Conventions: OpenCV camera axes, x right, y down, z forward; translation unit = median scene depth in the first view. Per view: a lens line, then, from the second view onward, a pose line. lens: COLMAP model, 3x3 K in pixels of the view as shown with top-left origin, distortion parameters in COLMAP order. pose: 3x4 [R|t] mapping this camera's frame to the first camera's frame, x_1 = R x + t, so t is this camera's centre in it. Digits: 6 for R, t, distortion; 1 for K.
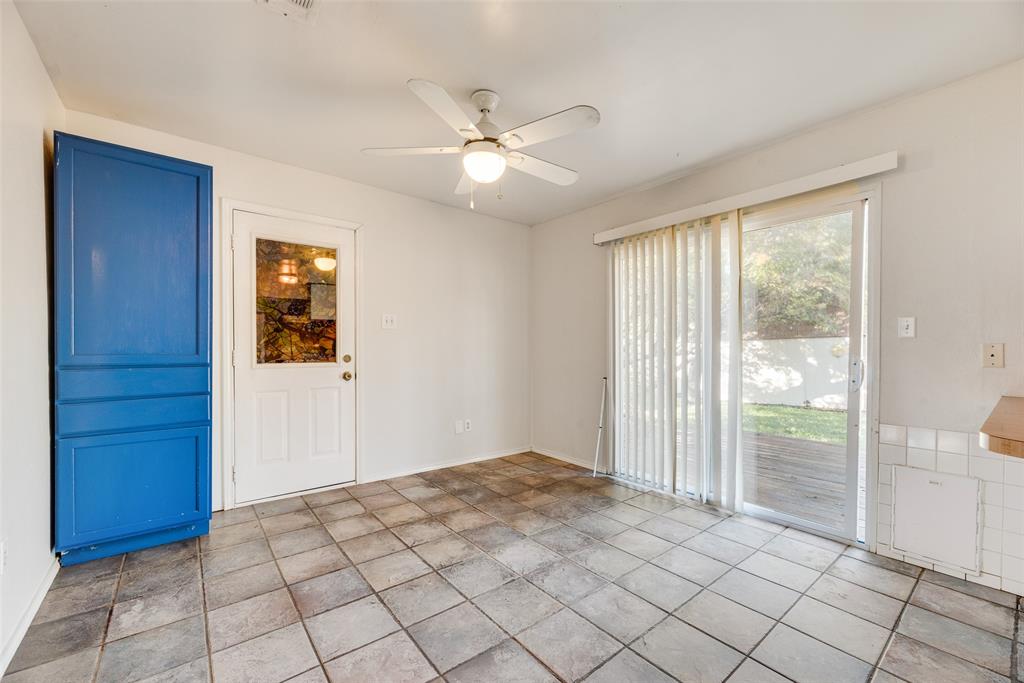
lens RADIAL K [[419.4, 0, 516.9], [0, 419.4, 349.1], [0, 0, 1]] dist [0.000504, -0.000253]
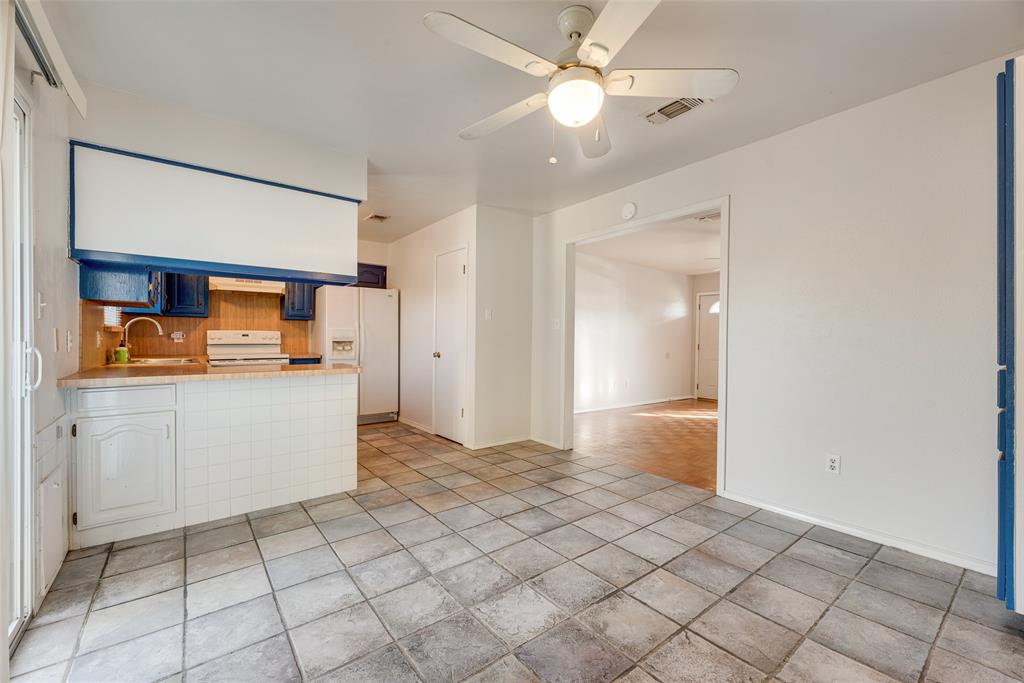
lens RADIAL K [[419.4, 0, 518.1], [0, 419.4, 341.6], [0, 0, 1]] dist [0.000504, -0.000253]
pose [[-0.999853, -0.010459, 0.013601, 0.014822], [-0.010347, 0.999912, 0.008282, -0.000443], [-0.013687, 0.008140, -0.999873, 1.772945]]
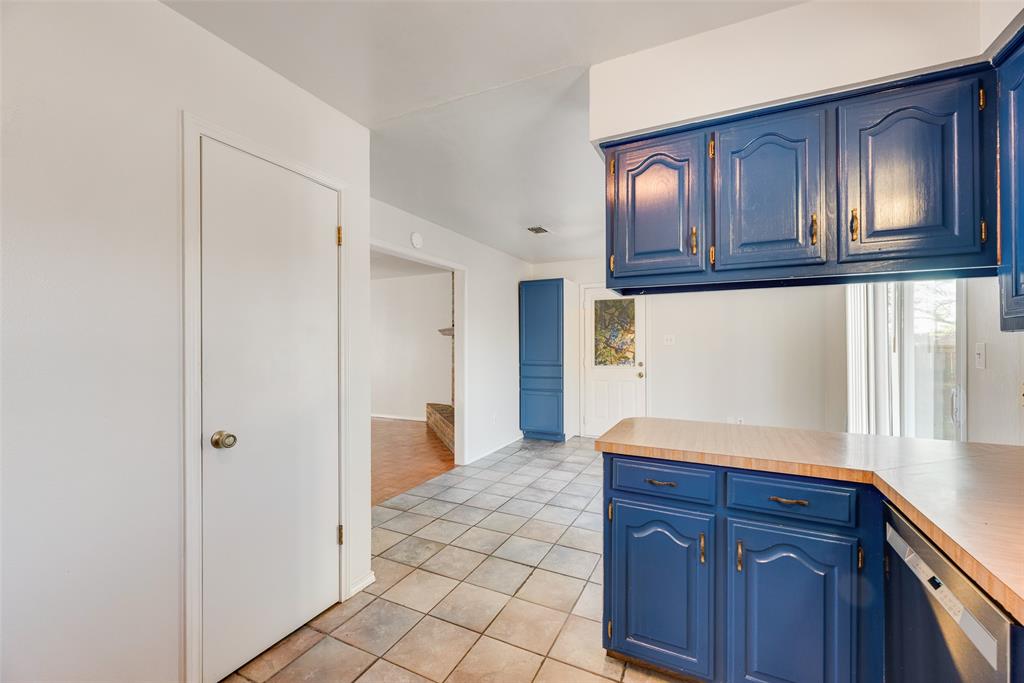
lens RADIAL K [[419.4, 0, 508.9], [0, 419.4, 344.2], [0, 0, 1]] dist [0.000504, -0.000253]
pose [[0.409533, -0.007508, -0.912265, 1.289355], [-0.000913, 0.999962, -0.008640, -0.060201], [0.912295, 0.004372, 0.409510, -0.202106]]
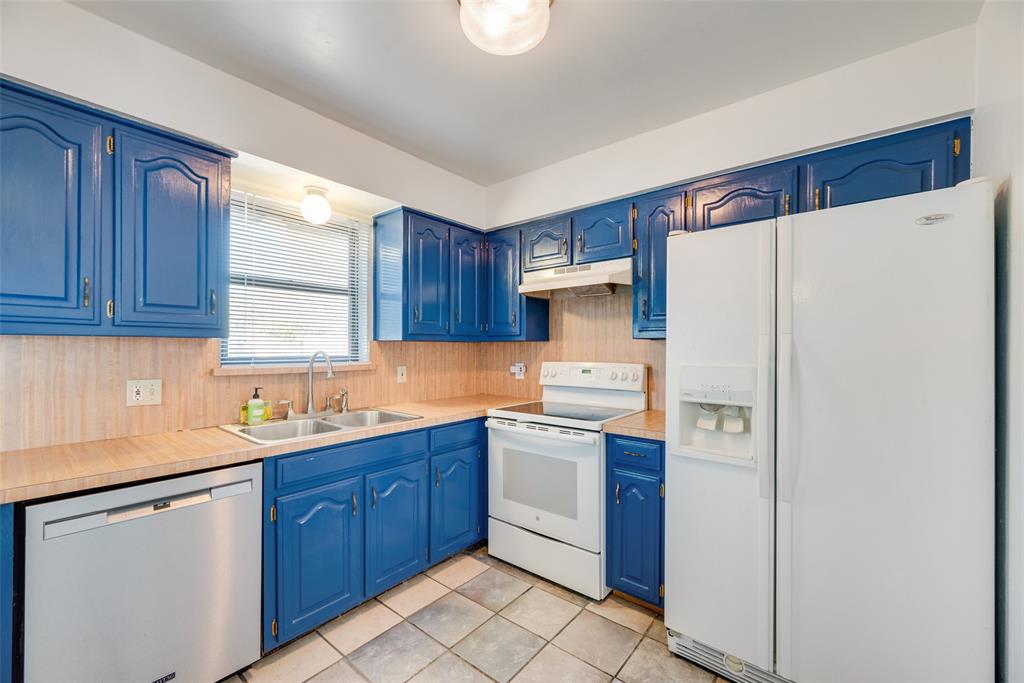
lens RADIAL K [[419.4, 0, 515.4], [0, 419.4, 347.9], [0, 0, 1]] dist [0.000504, -0.000253]
pose [[-0.201965, -0.002791, 0.979389, 0.374809], [-0.000342, 0.999996, 0.002779, -0.072063], [-0.979393, 0.000226, -0.201965, -0.041137]]
